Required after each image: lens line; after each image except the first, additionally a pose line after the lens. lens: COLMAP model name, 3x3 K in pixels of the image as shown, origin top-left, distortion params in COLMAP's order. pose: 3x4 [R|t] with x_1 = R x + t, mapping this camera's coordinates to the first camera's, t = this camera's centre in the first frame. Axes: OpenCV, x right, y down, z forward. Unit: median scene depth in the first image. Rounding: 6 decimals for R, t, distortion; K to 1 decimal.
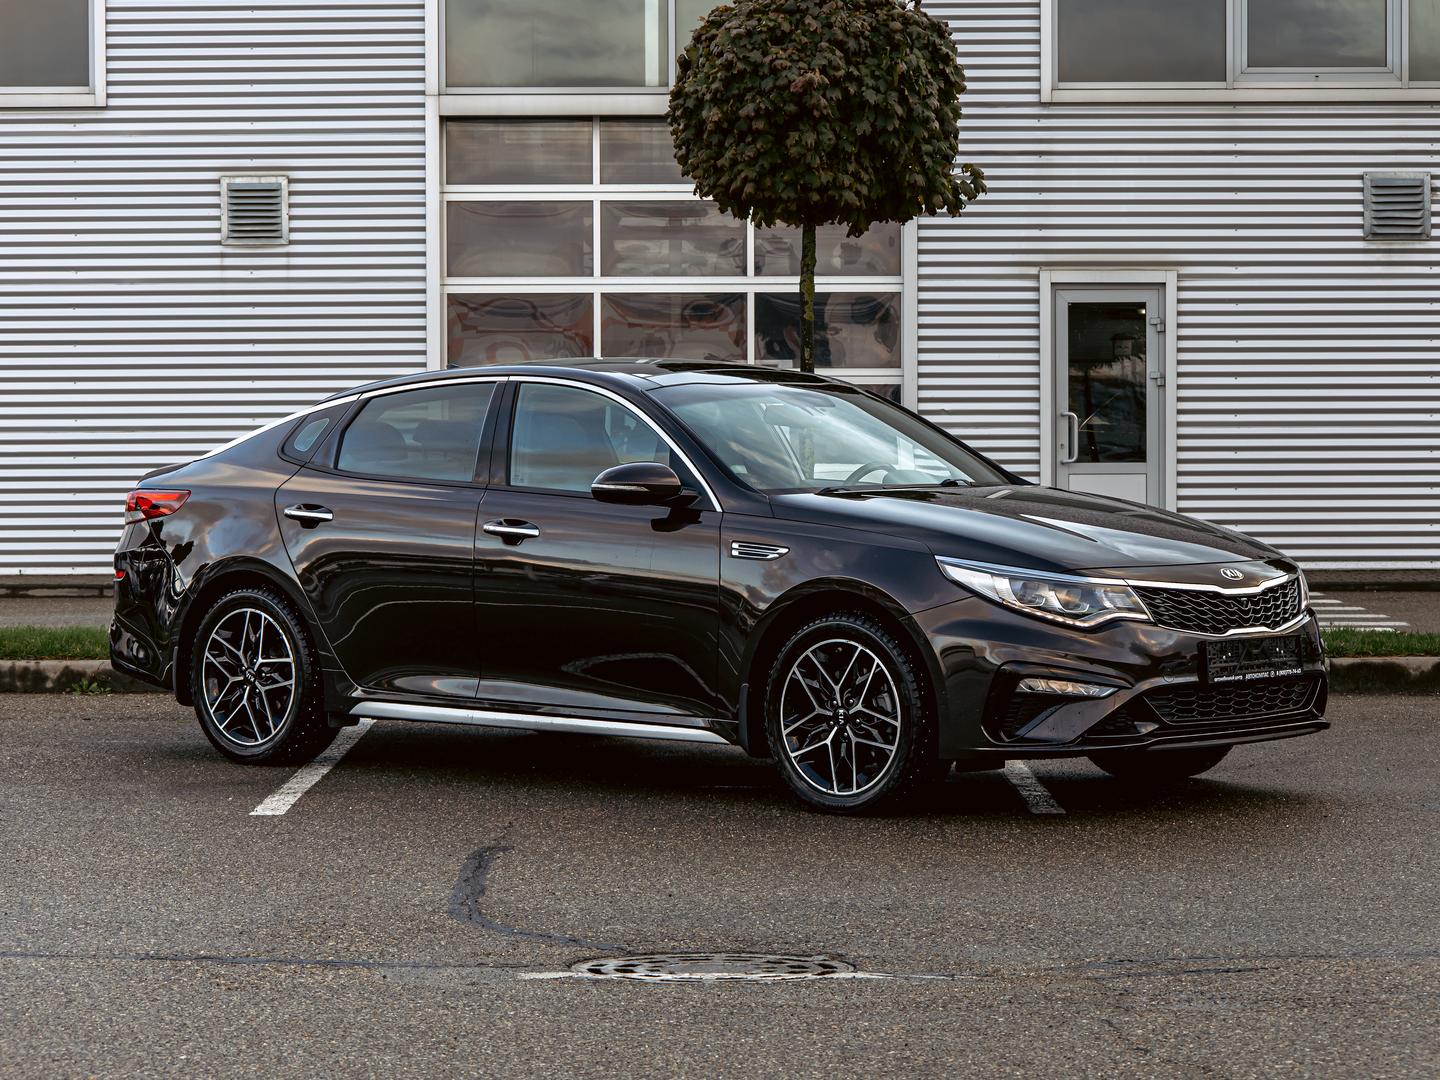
lens RADIAL K [[3444.4, 0, 713.1], [0, 3444.4, 582.1], [0, 0, 1]] dist [-0.056173, 0.097260]
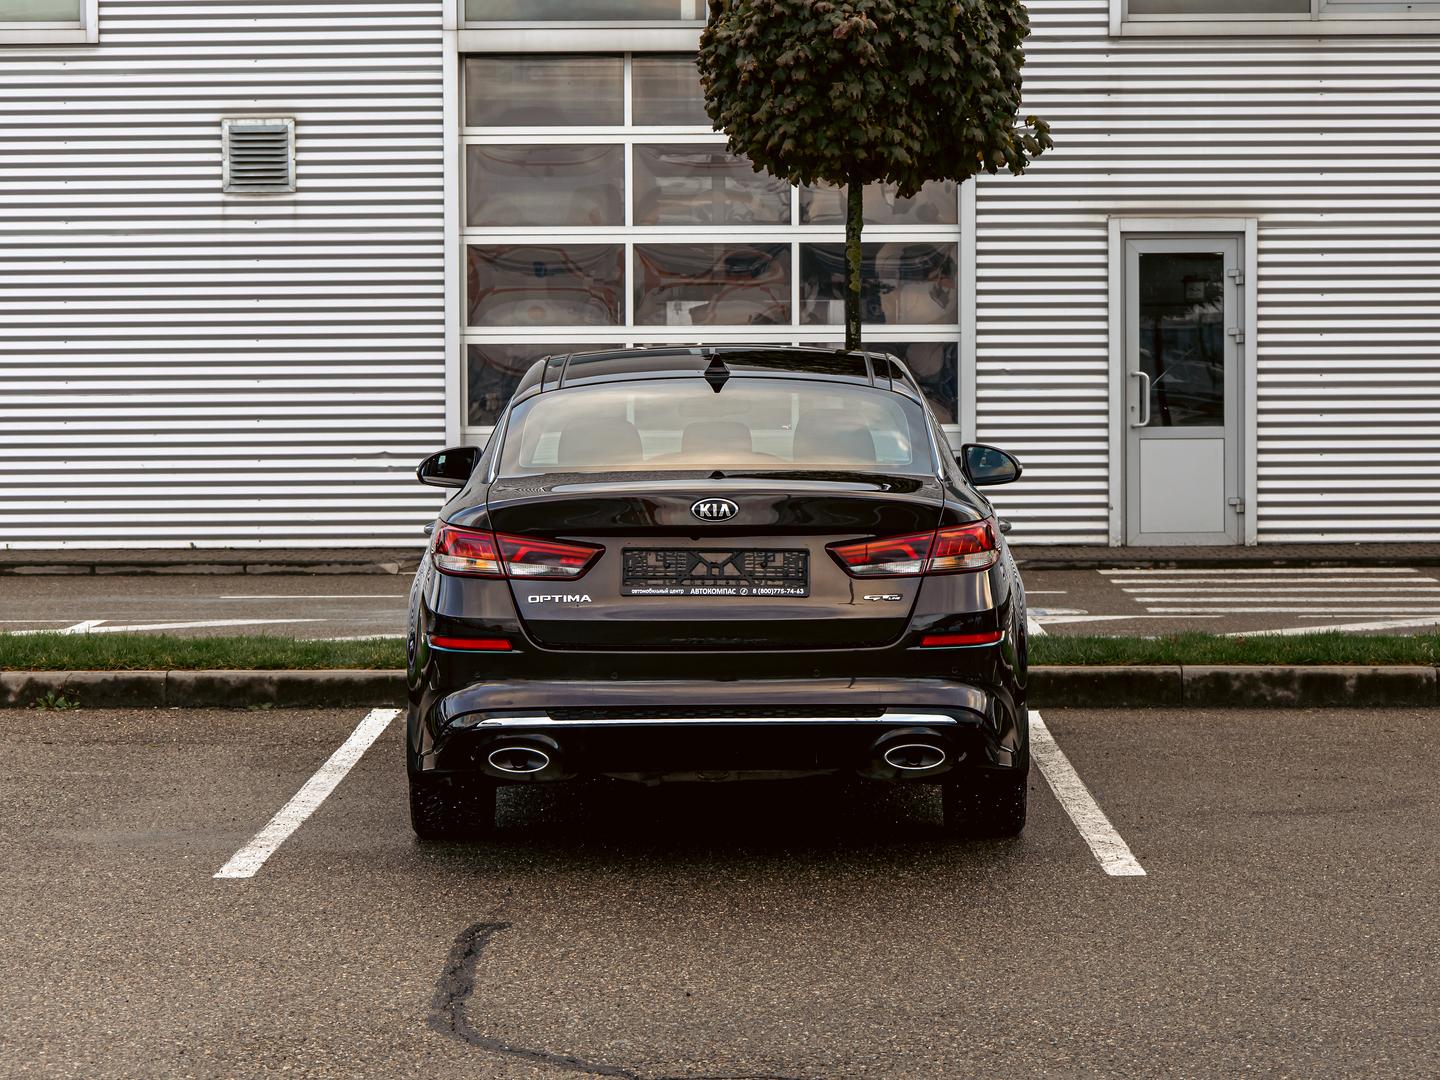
lens RADIAL K [[3442.2, 0, 723.3], [0, 3442.2, 504.7], [0, 0, 1]] dist [-0.054375, 0.075450]
pose [[0.999903, -0.000949, -0.013920, 0.005852], [0.001029, 0.999983, 0.005774, -0.025498], [0.013914, -0.005788, 0.999886, 0.101100]]
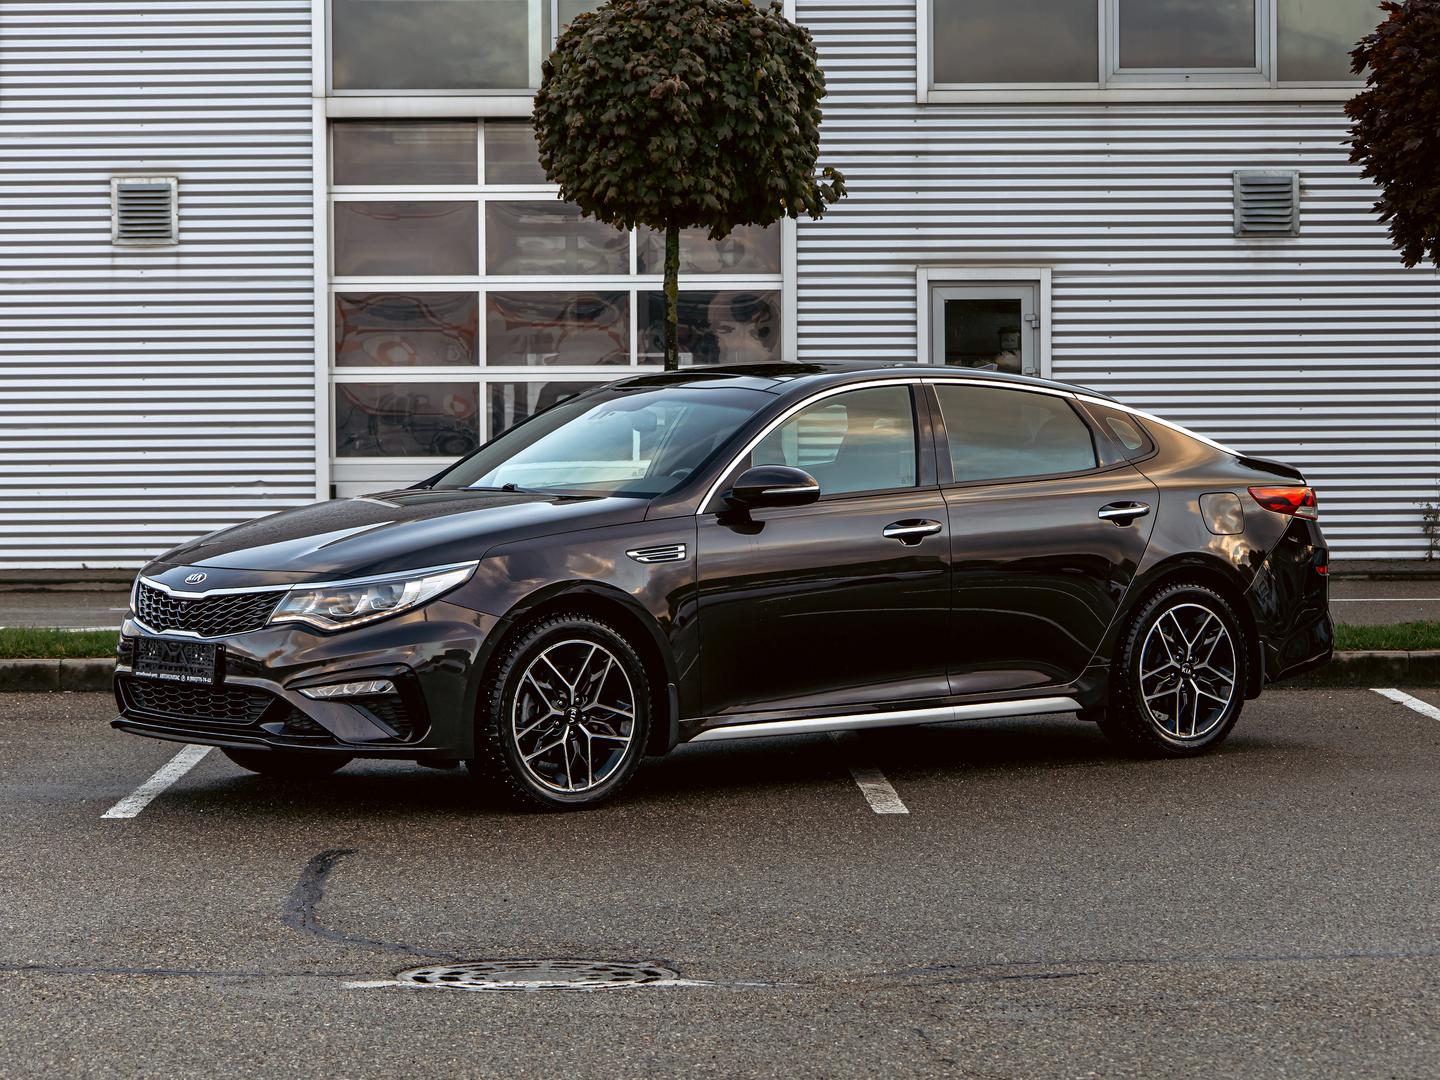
lens RADIAL K [[3354.2, 0, 692.5], [0, 3354.2, 538.2], [0, 0, 1]] dist [-0.037209, -0.234547]
pose [[0.999923, -0.003400, 0.011945, 0.021830], [0.003473, 0.999975, -0.006140, -0.006239], [-0.011923, 0.006181, 0.999910, 0.011395]]
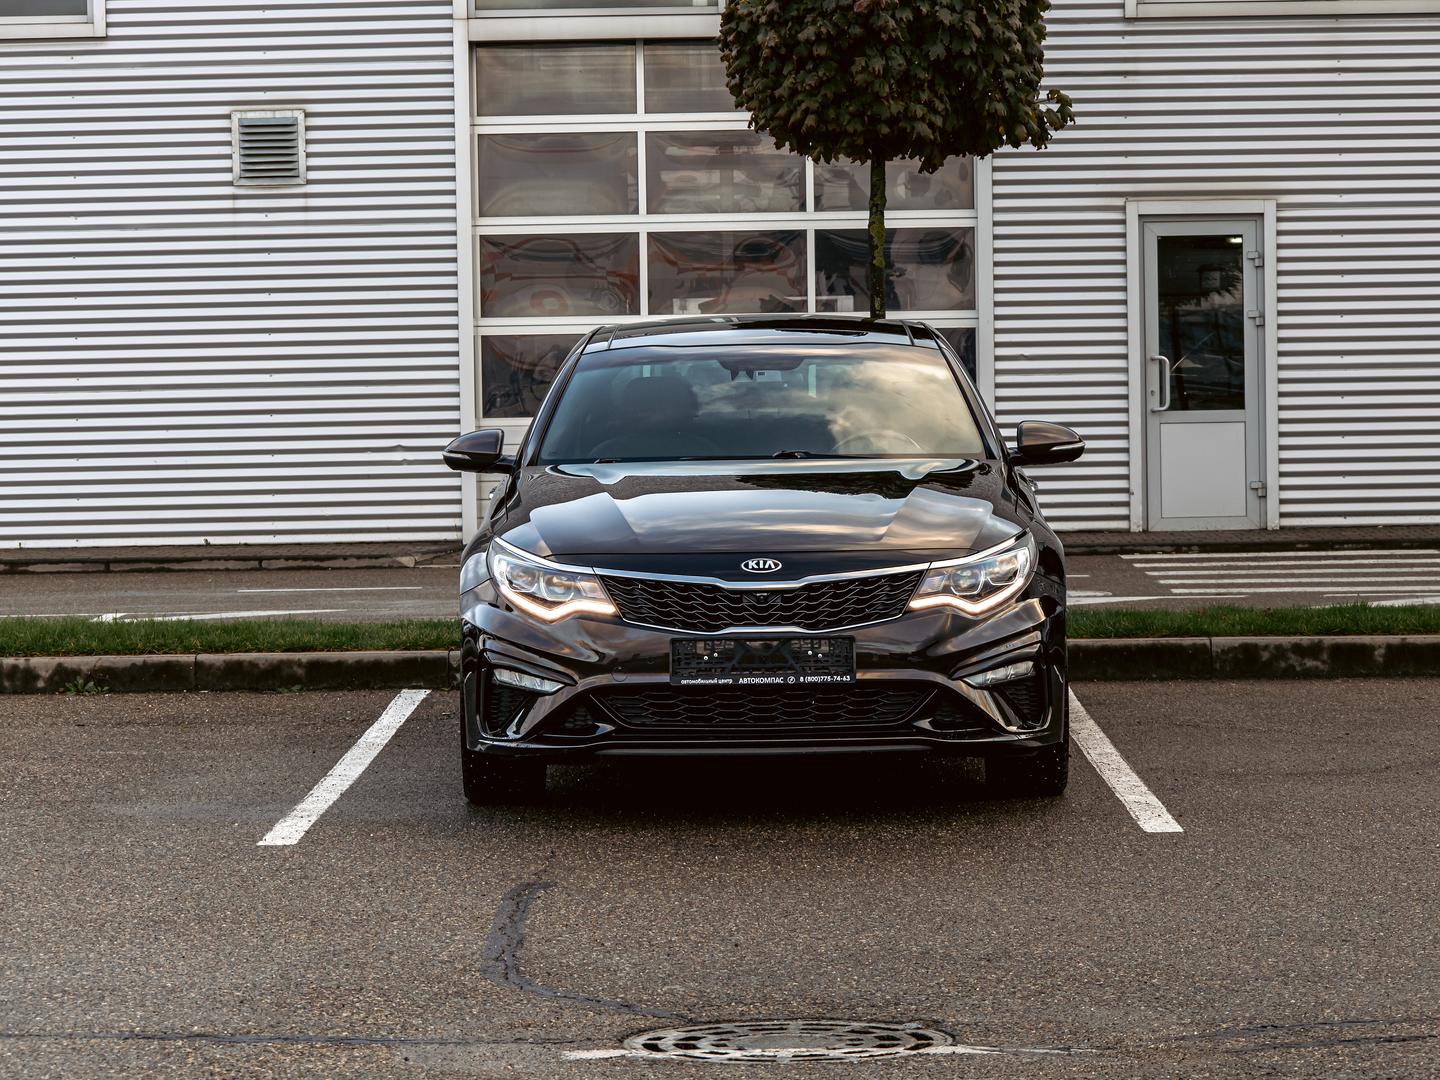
lens RADIAL K [[3542.5, 0, 720.0], [0, 3542.5, 540.0], [0, 0, 1]] dist [-0.075418, 0.169072]
pose [[0.999832, -0.012882, -0.013027, -0.002601], [0.012998, 0.999876, 0.008843, -0.013509], [0.012912, -0.009011, 0.999876, 0.075730]]
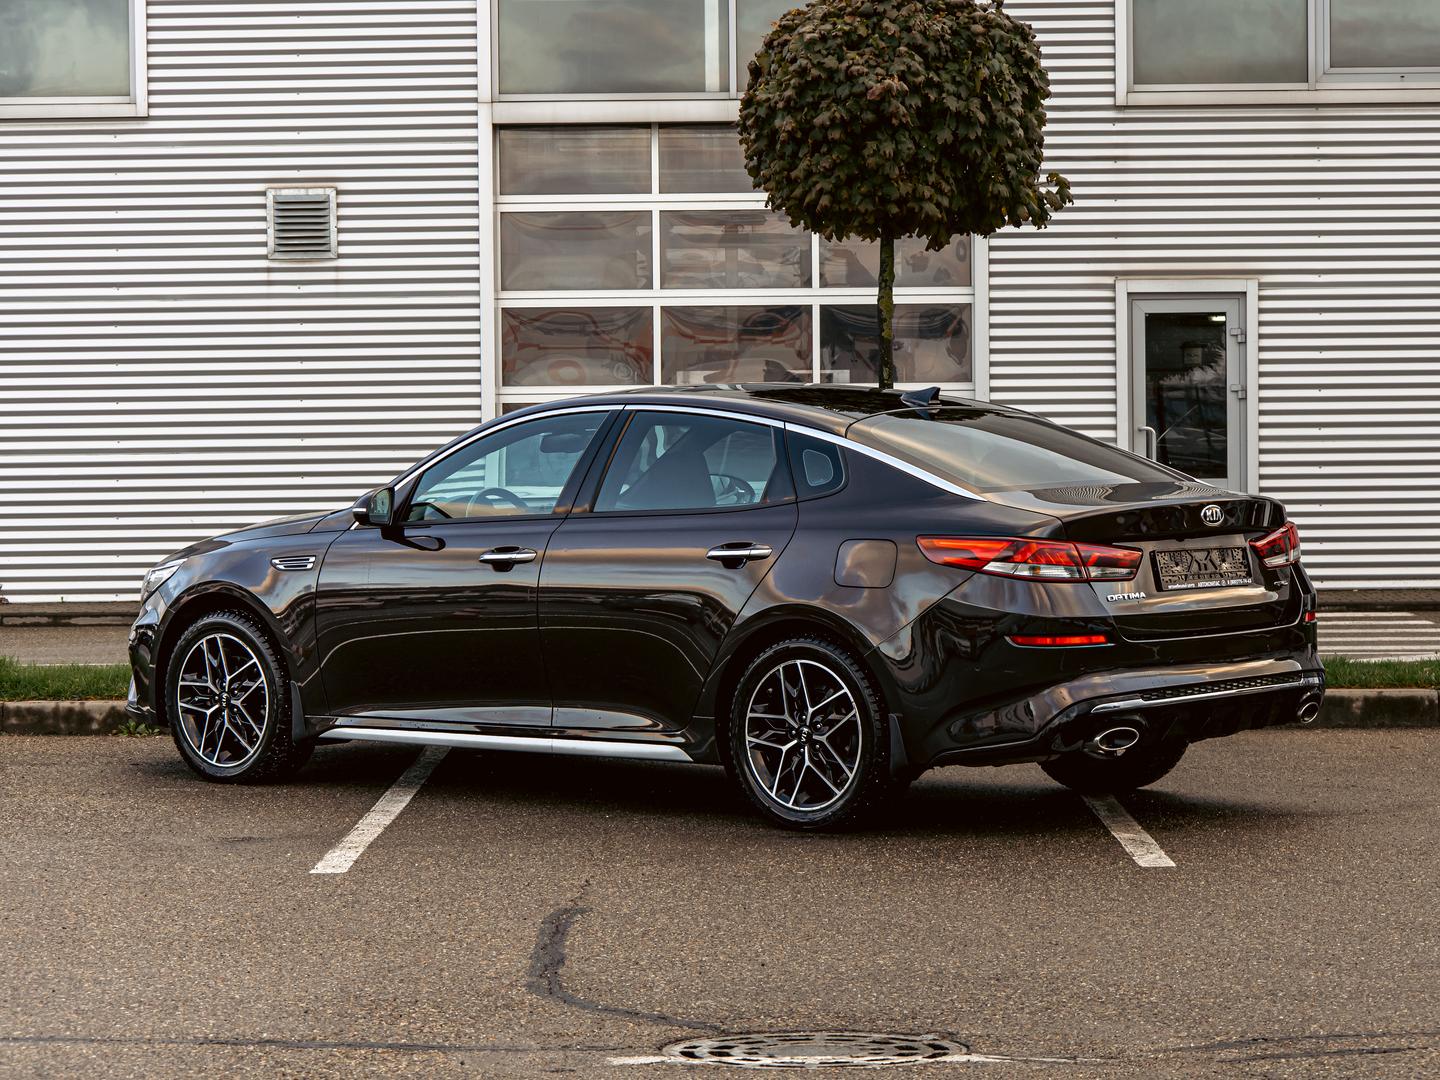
lens RADIAL K [[3444.4, 0, 713.1], [0, 3444.4, 582.1], [0, 0, 1]] dist [-0.056173, 0.097260]
pose [[0.999926, -0.006108, -0.010539, -0.010914], [0.006115, 0.999981, 0.000573, -0.009465], [0.010536, -0.000637, 0.999944, 0.046280]]
